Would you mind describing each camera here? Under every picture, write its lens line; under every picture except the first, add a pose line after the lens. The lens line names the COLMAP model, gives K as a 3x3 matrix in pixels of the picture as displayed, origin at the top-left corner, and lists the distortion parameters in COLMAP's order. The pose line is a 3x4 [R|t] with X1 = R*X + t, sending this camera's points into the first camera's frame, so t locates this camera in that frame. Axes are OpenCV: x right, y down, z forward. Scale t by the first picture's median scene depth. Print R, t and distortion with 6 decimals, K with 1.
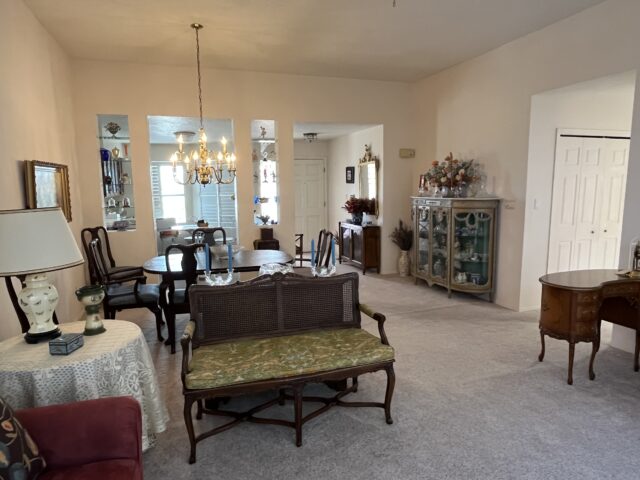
lens RADIAL K [[409.7, 0, 320.0], [0, 409.7, 240.2], [0, 0, 1]] dist [-0.005575, 0.002347]
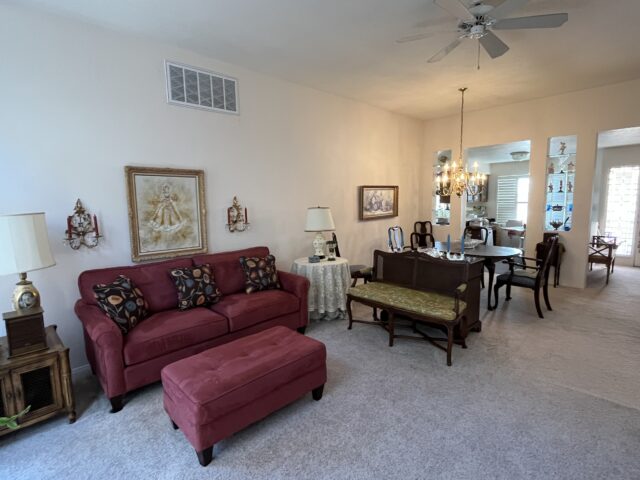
lens RADIAL K [[322.2, 0, 319.2], [0, 322.2, 237.7], [0, 0, 1]] dist [-0.002805, -0.000558]
pose [[0.453472, 0.108825, -0.884602, 0.858991], [-0.104505, 0.992164, 0.068485, -0.022254], [0.885123, 0.061389, 0.461291, 0.051339]]
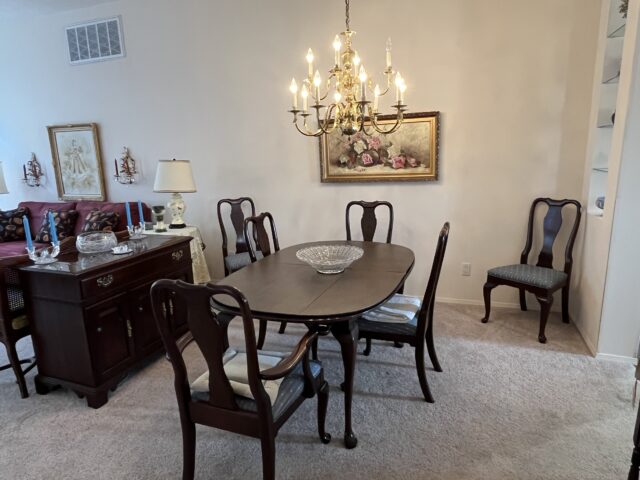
lens RADIAL K [[409.7, 0, 318.7], [0, 409.7, 241.5], [0, 0, 1]] dist [-0.005575, 0.002347]
pose [[-0.580101, 0.208329, -0.787453, 0.385172], [-0.067550, 0.951106, 0.301388, -0.268936], [0.811739, 0.228028, -0.537665, 2.100935]]
